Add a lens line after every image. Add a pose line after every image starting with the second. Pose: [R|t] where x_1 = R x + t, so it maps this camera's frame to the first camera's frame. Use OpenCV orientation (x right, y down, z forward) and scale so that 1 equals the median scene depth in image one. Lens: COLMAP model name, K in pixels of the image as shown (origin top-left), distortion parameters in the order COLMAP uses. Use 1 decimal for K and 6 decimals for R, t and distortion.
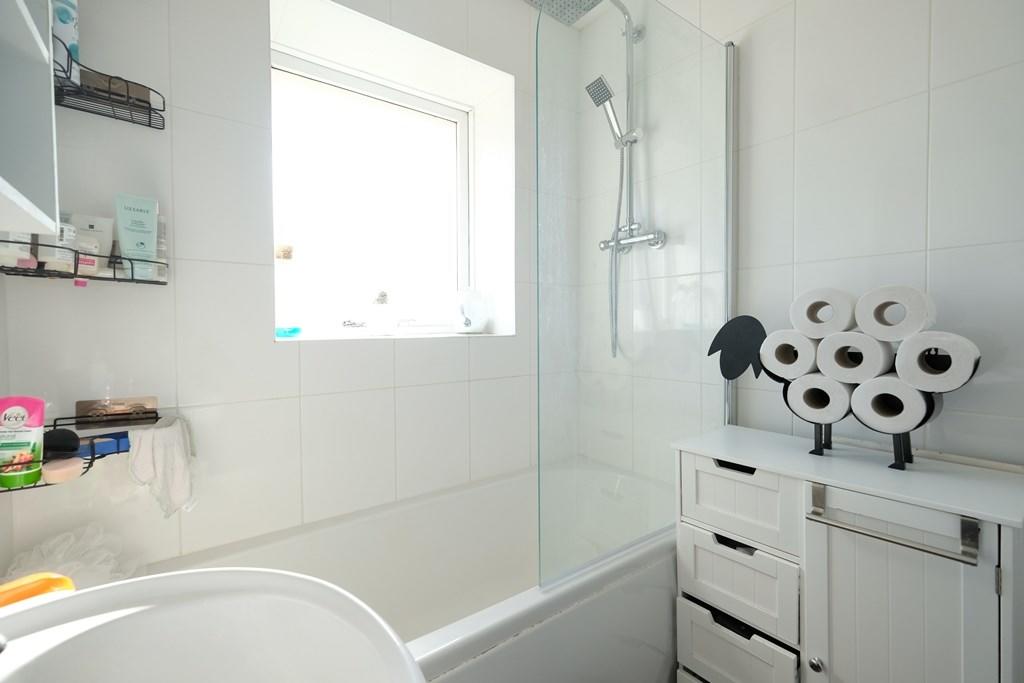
lens RADIAL K [[453.4, 0, 513.4], [0, 453.4, 334.6], [0, 0, 1]] dist [-0.010668, 0.000615]
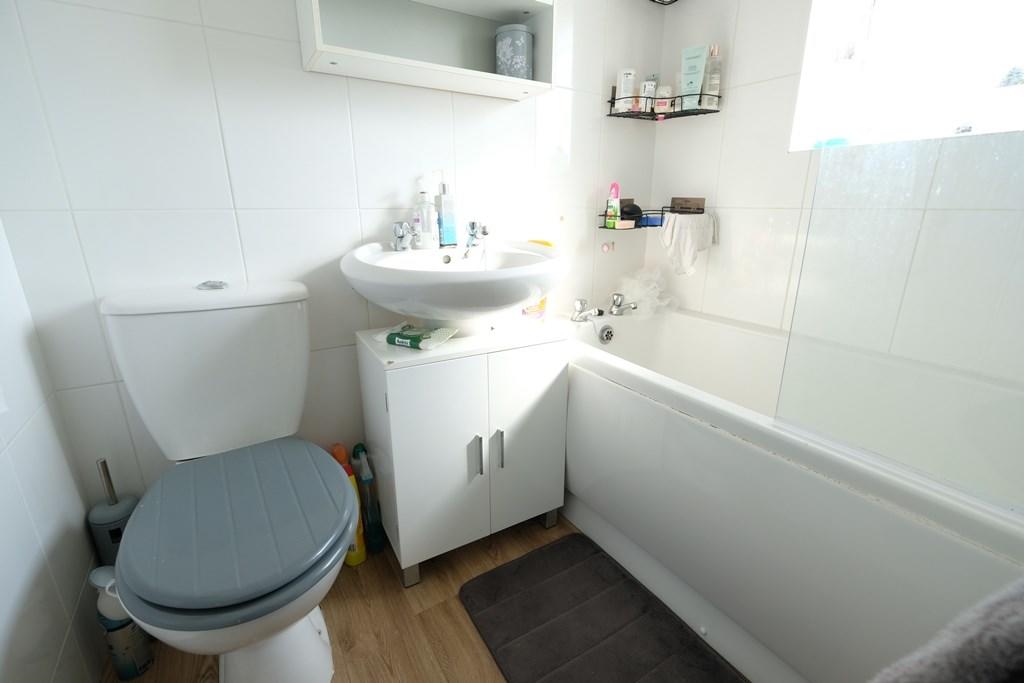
lens RADIAL K [[453.4, 0, 515.4], [0, 453.4, 341.8], [0, 0, 1]] dist [-0.010668, 0.000615]
pose [[-0.073295, 0.297249, -0.951982, 0.865636], [-0.020492, 0.953900, 0.299426, 0.174548], [0.997100, 0.041455, -0.063825, 0.562280]]
